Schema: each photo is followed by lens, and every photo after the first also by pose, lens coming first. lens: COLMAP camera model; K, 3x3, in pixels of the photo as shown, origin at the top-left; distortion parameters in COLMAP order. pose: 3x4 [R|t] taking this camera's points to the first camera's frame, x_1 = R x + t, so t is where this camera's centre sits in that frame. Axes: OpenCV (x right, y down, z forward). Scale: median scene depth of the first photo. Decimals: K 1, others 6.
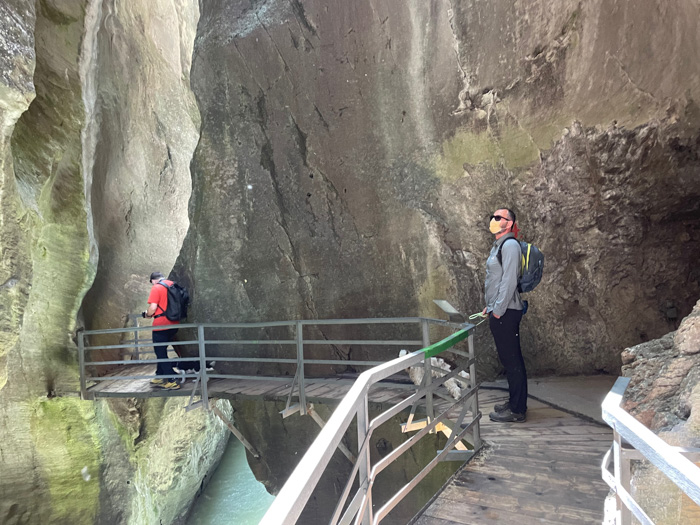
lens RADIAL K [[530.5, 0, 362.0], [0, 530.5, 272.4], [0, 0, 1]] dist [0.040130, -0.059802]
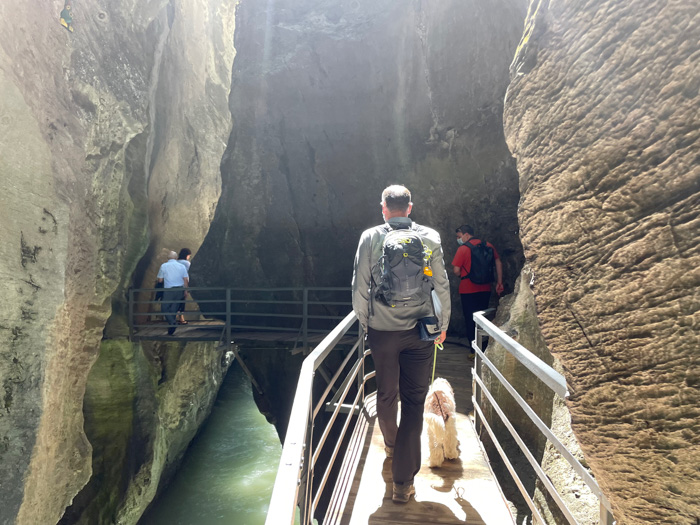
lens RADIAL K [[530.5, 0, 347.8], [0, 530.5, 260.1], [0, 0, 1]] dist [0.040130, -0.059802]
pose [[0.998268, 0.055093, 0.020637, -0.033495], [-0.055030, 0.998478, -0.003616, 0.016090], [-0.020805, 0.002474, 0.999780, -0.311707]]
